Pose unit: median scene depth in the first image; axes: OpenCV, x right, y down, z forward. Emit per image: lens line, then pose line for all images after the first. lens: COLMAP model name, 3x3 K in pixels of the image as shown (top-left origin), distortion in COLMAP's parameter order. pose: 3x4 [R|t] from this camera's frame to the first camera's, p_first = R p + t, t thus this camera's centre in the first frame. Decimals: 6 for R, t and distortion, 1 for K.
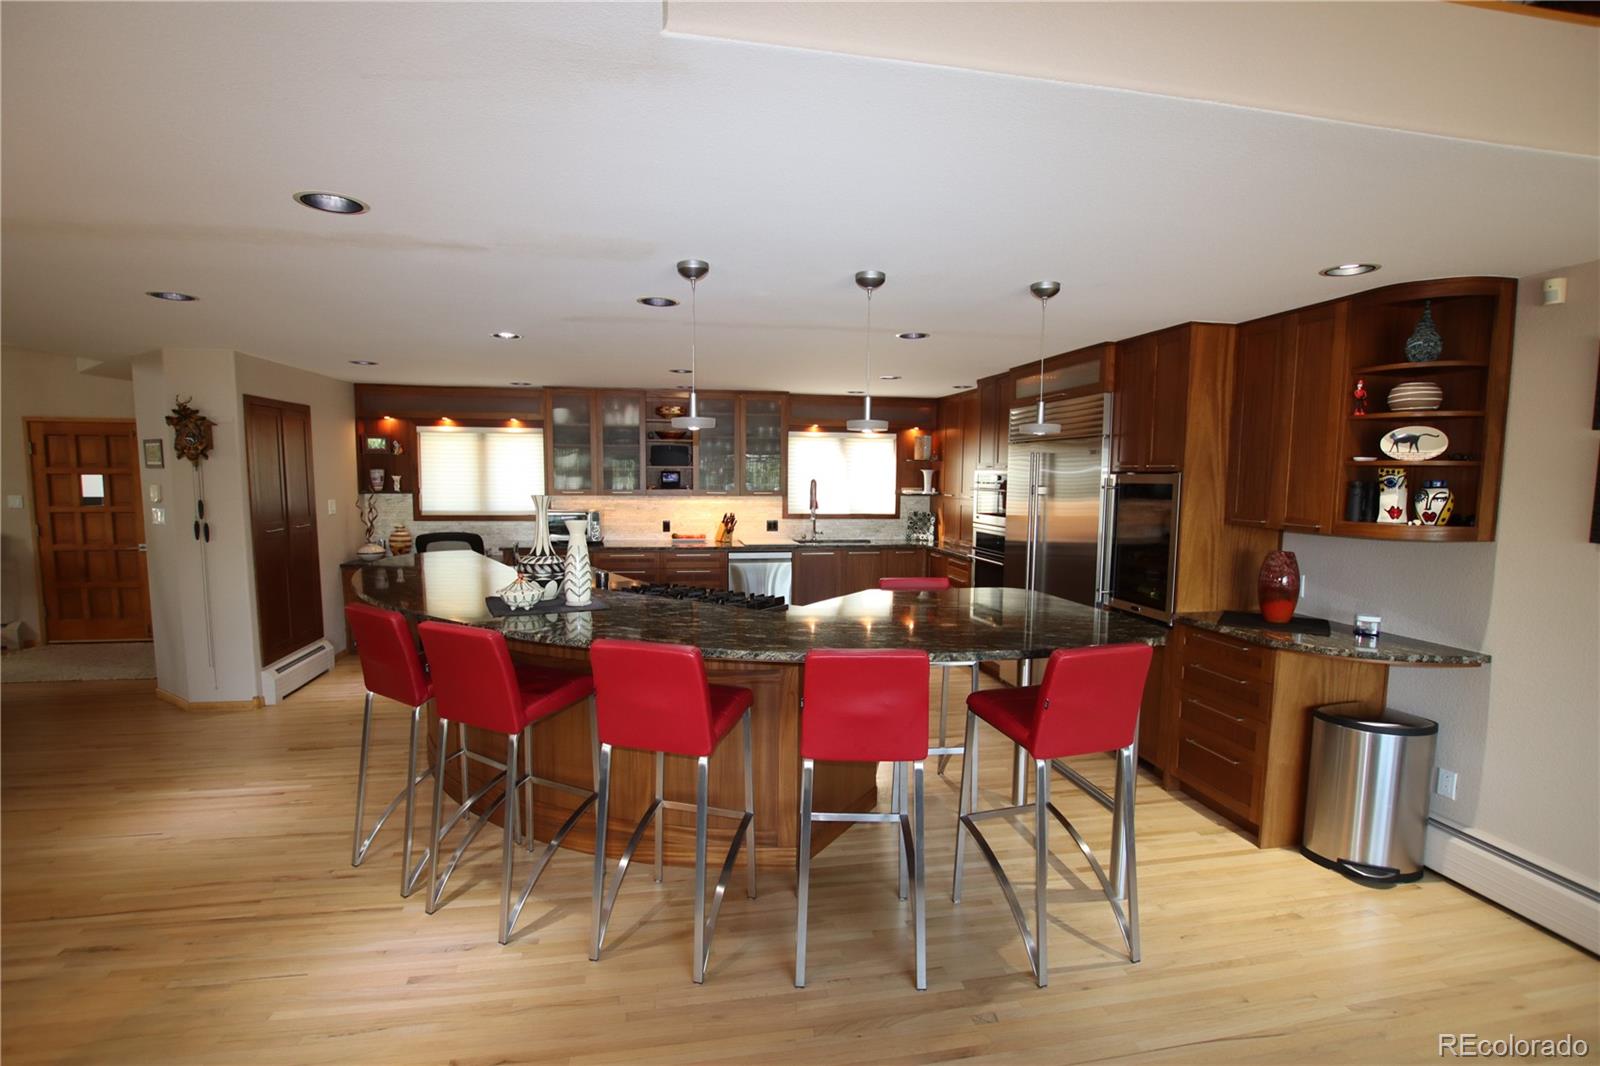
lens RADIAL K [[735.3, 0, 800.0], [0, 735.3, 533.0], [0, 0, 1]] dist [0.000742, -0.000027]
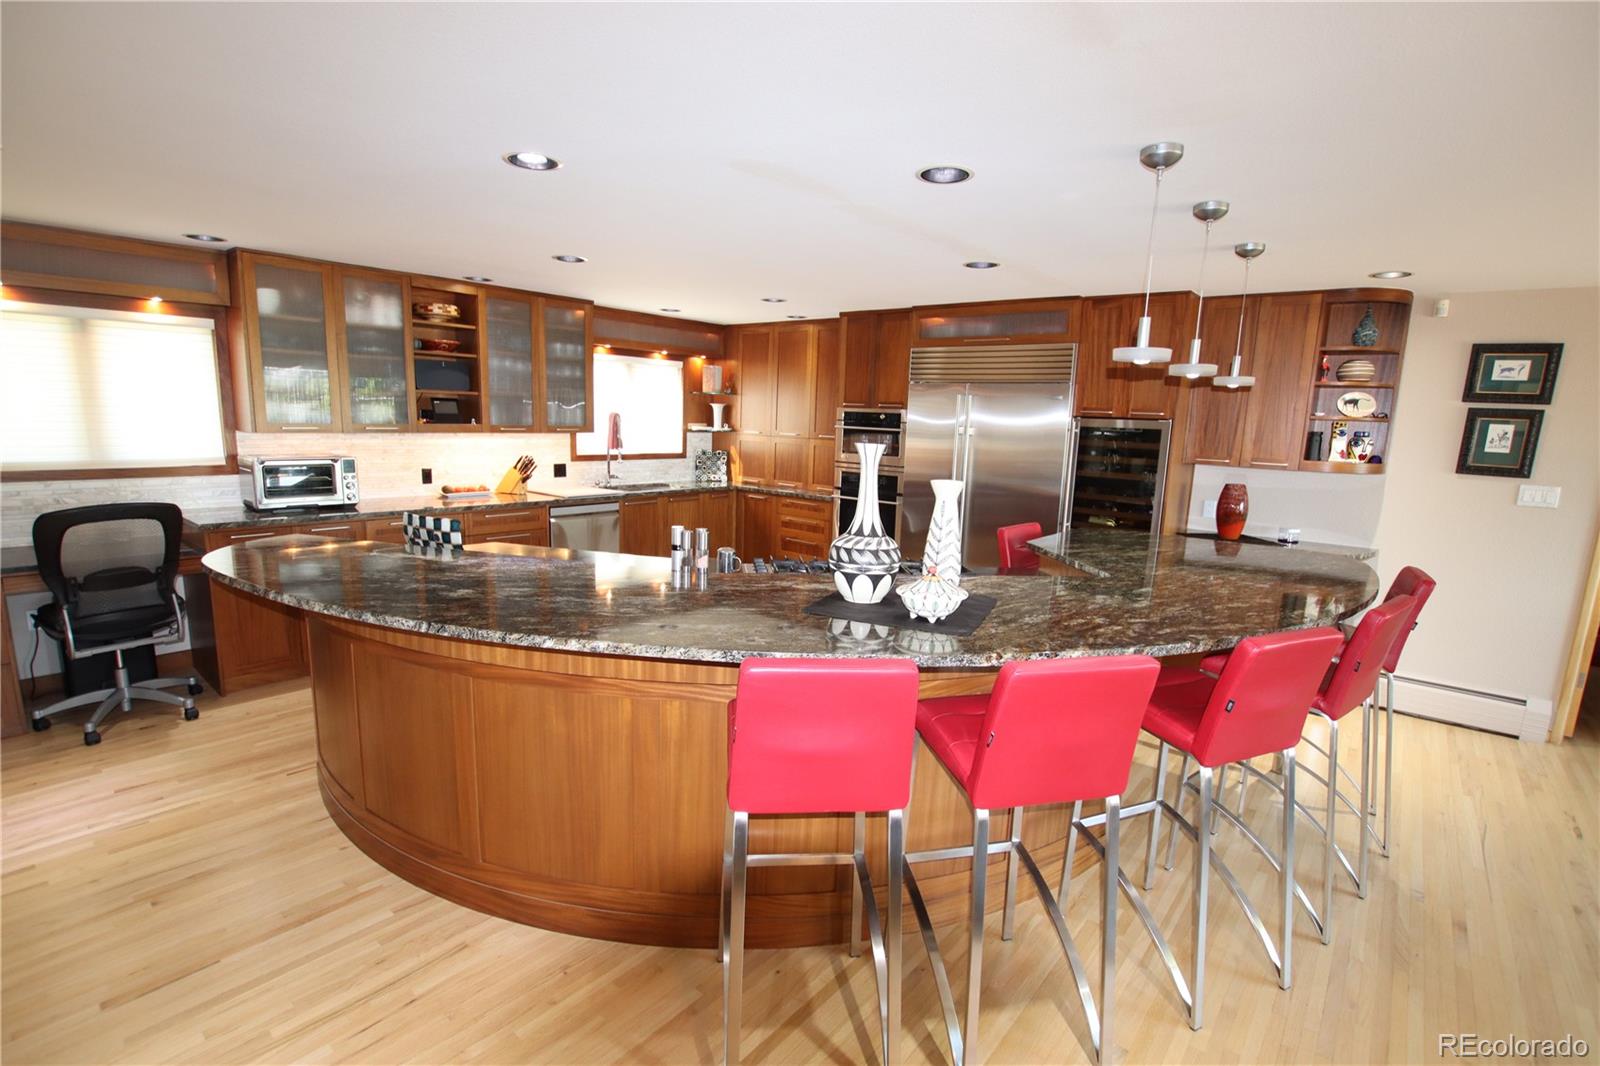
lens RADIAL K [[740.4, 0, 800.0], [0, 740.4, 533.0], [0, 0, 1]] dist [-0.014215, -0.000046]
pose [[0.779586, -0.082311, 0.620863, -0.351542], [0.023983, 0.994523, 0.101734, -0.018422], [-0.625836, -0.064420, 0.777290, 0.224069]]
